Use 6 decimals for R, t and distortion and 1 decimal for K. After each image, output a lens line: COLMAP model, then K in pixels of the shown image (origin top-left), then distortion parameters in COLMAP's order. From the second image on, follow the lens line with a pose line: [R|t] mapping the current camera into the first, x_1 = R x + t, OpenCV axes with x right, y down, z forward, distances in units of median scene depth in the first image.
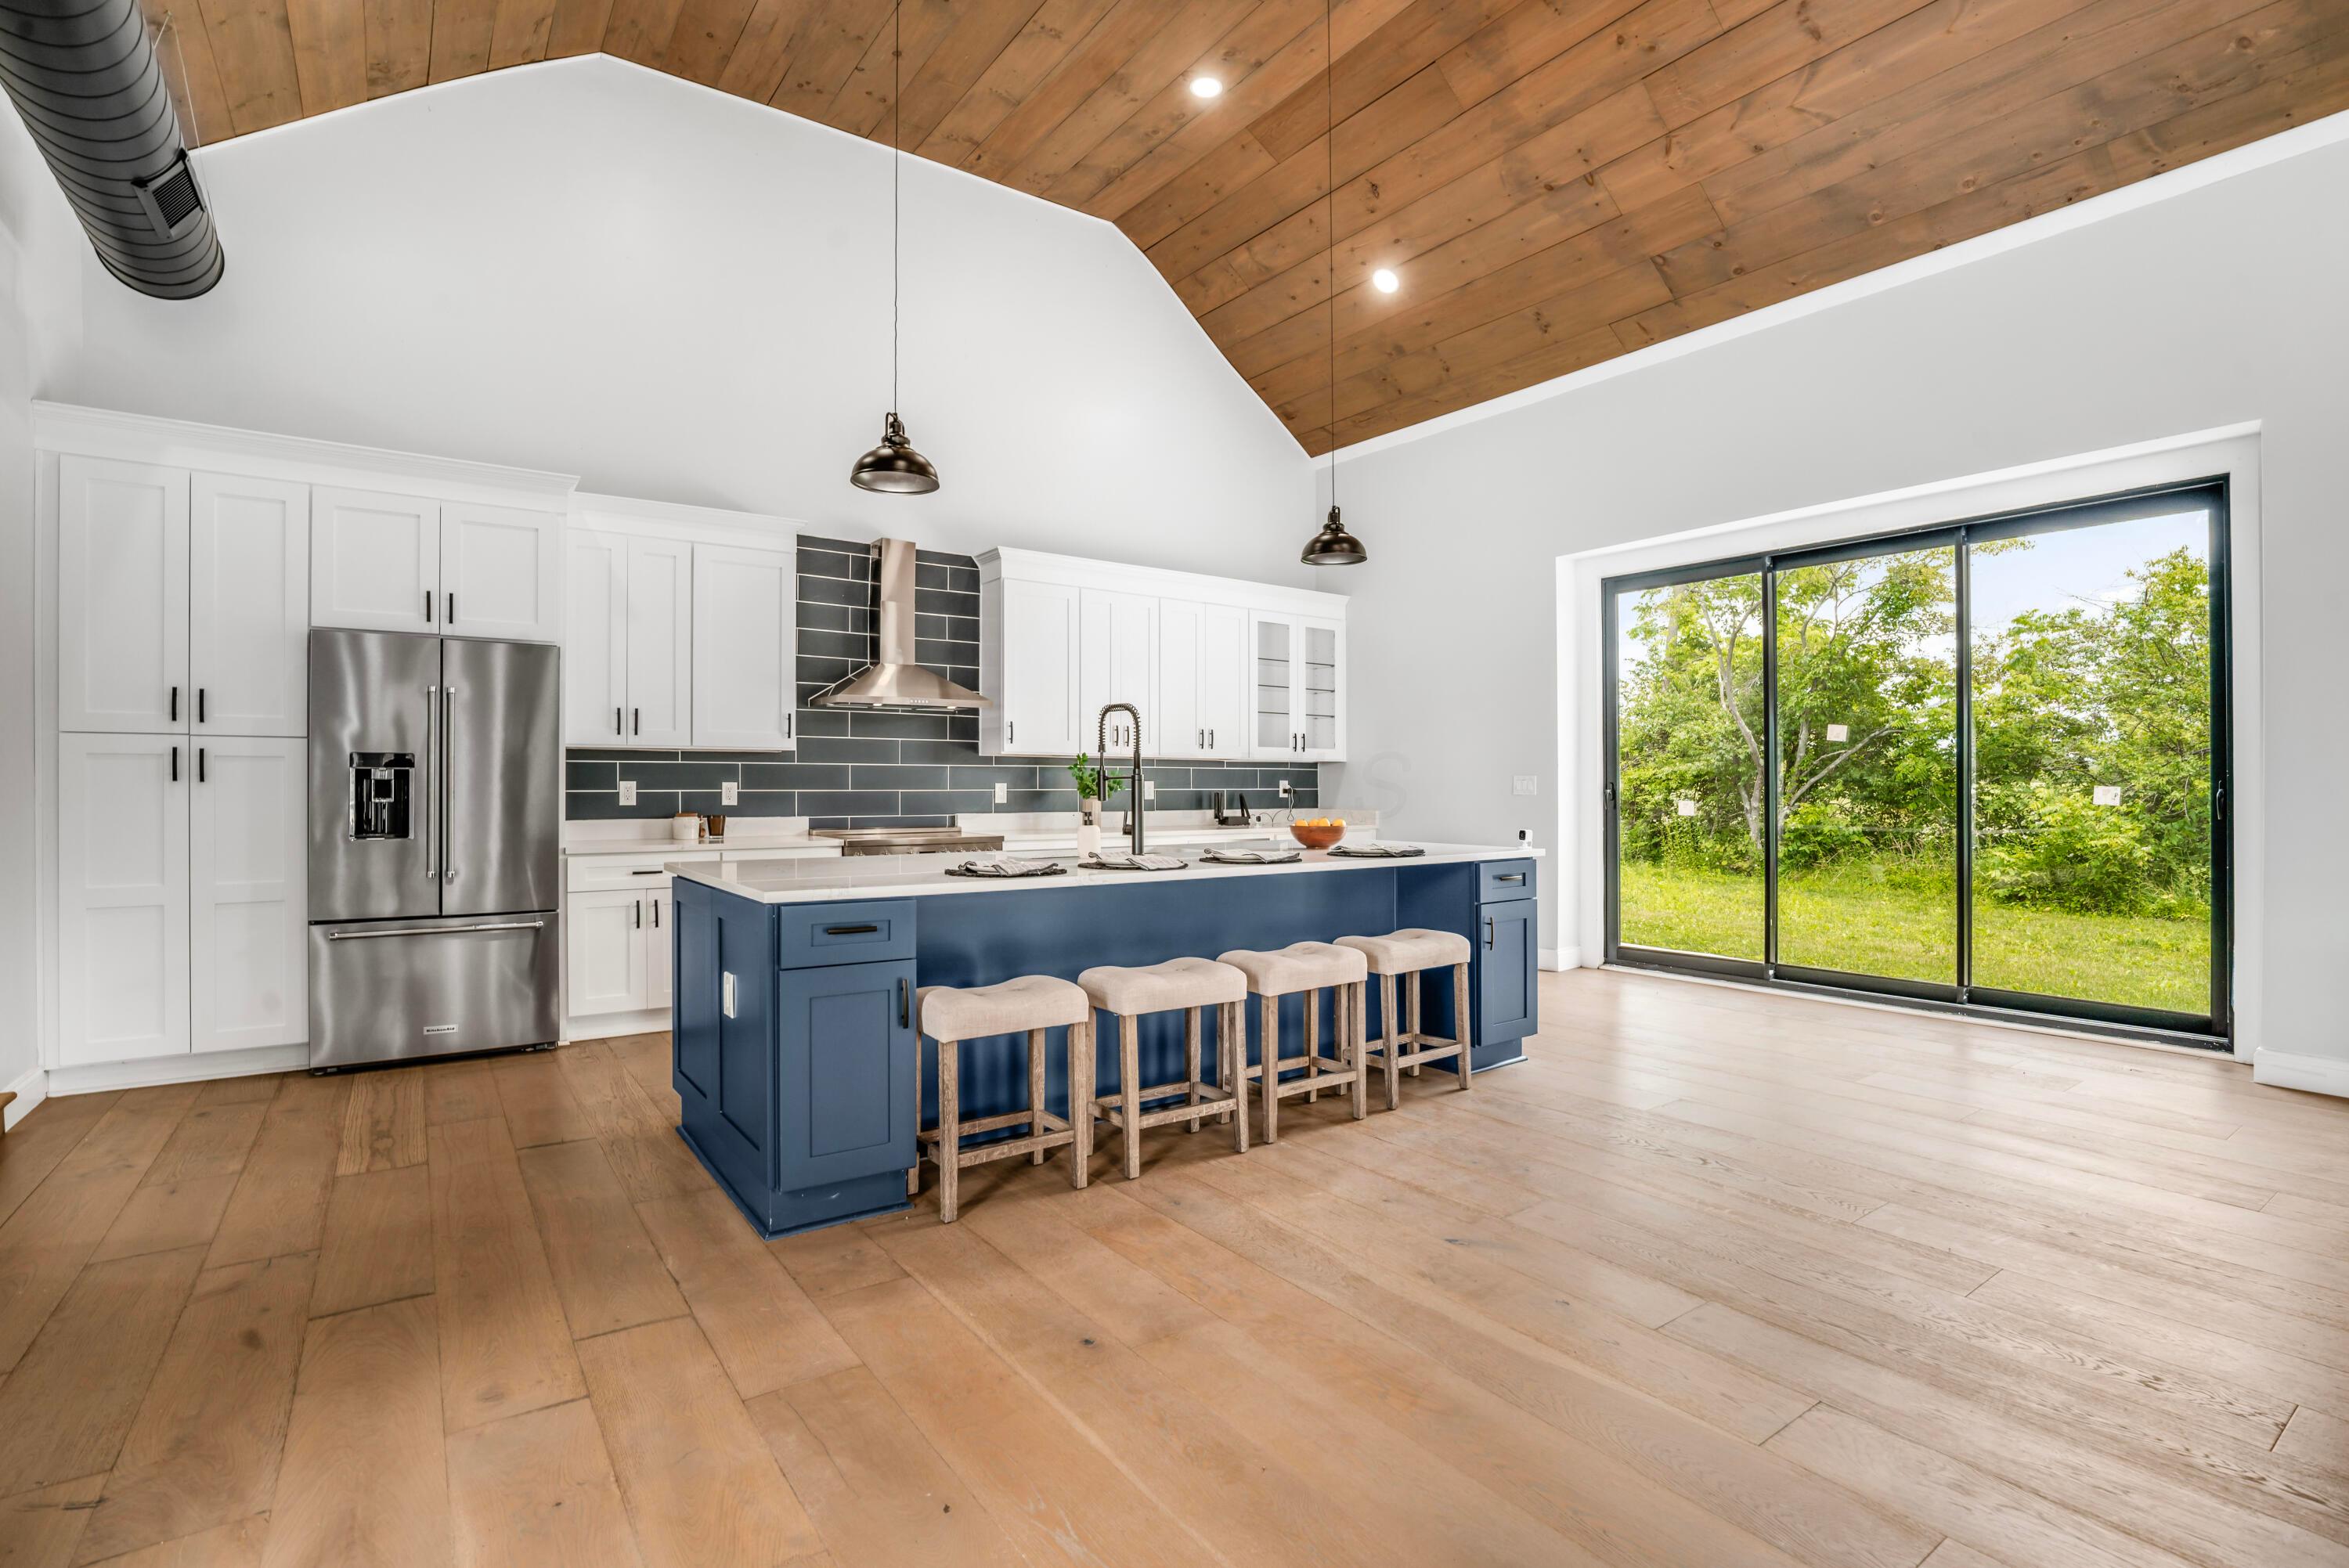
lens RADIAL K [[1095.2, 0, 1168.1], [0, 1095.2, 790.4], [0, 0, 1]] dist [-0.024528, 0.000672]
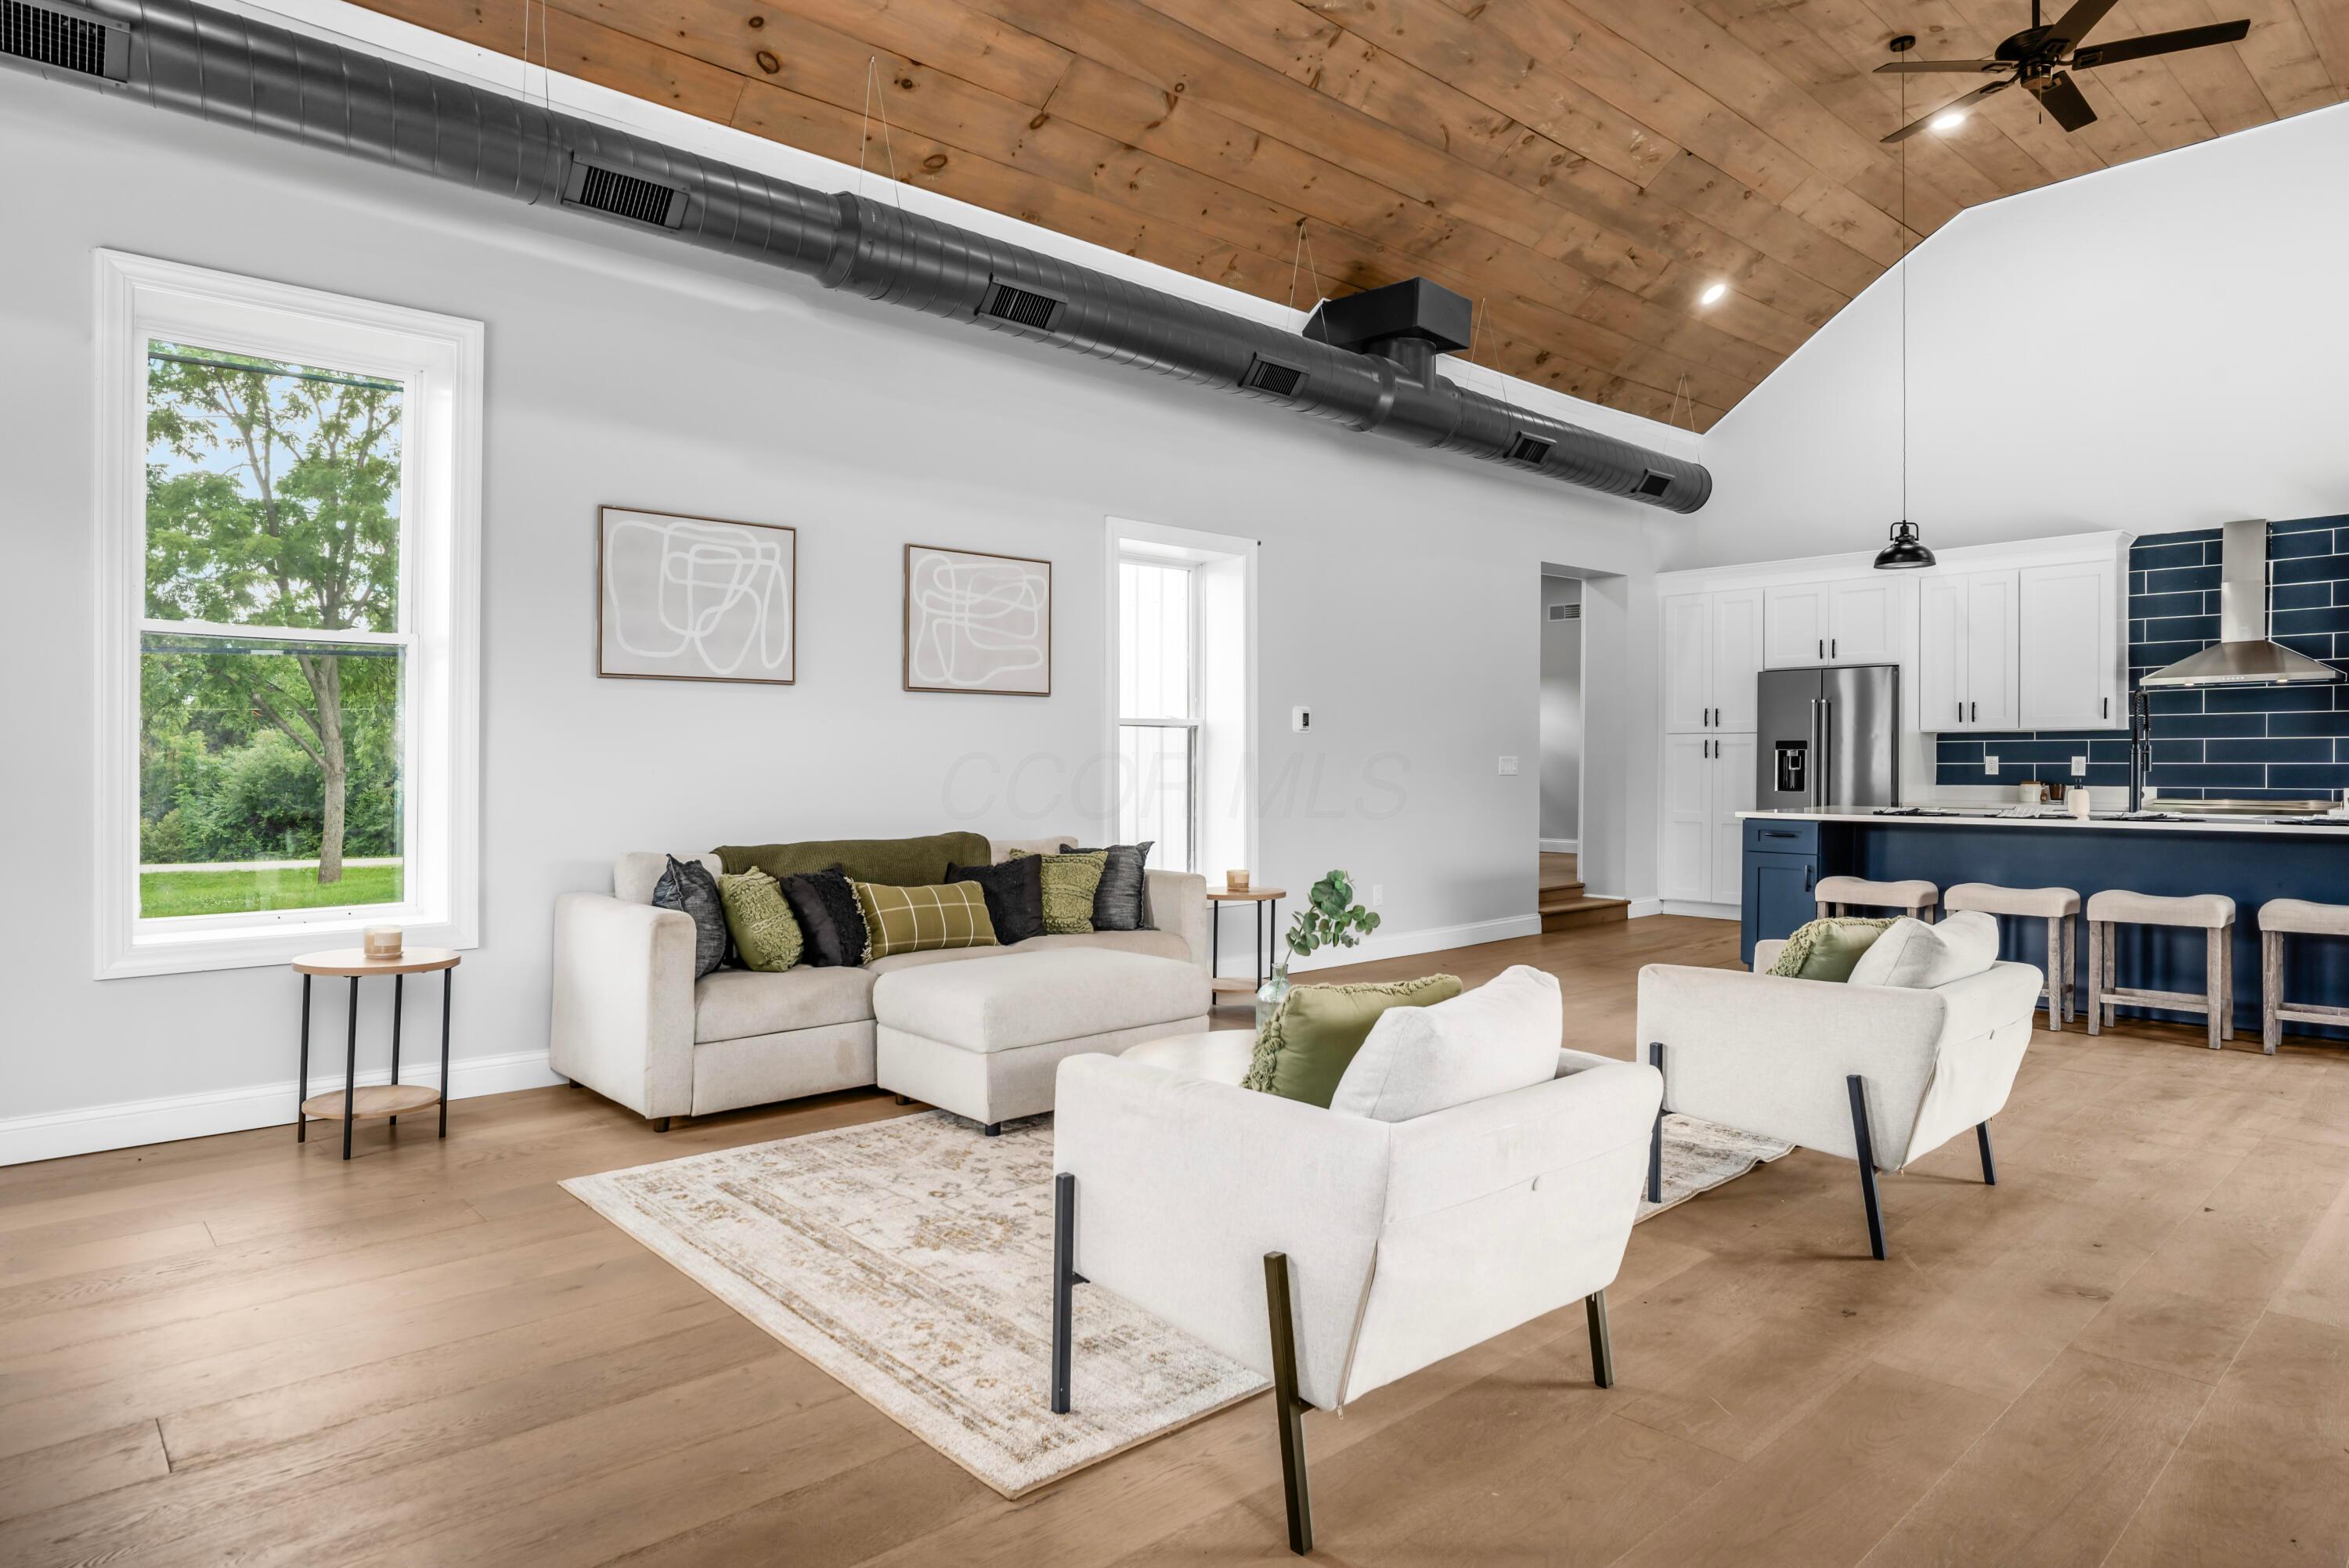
lens RADIAL K [[1340.8, 0, 1209.4], [0, 1340.8, 747.7], [0, 0, 1]] dist [-0.002329, -0.000518]
pose [[0.151141, -0.013150, -0.988425, 0.904818], [-0.001273, 0.999908, -0.013497, 0.004050], [0.988511, 0.003298, 0.151111, -0.164115]]
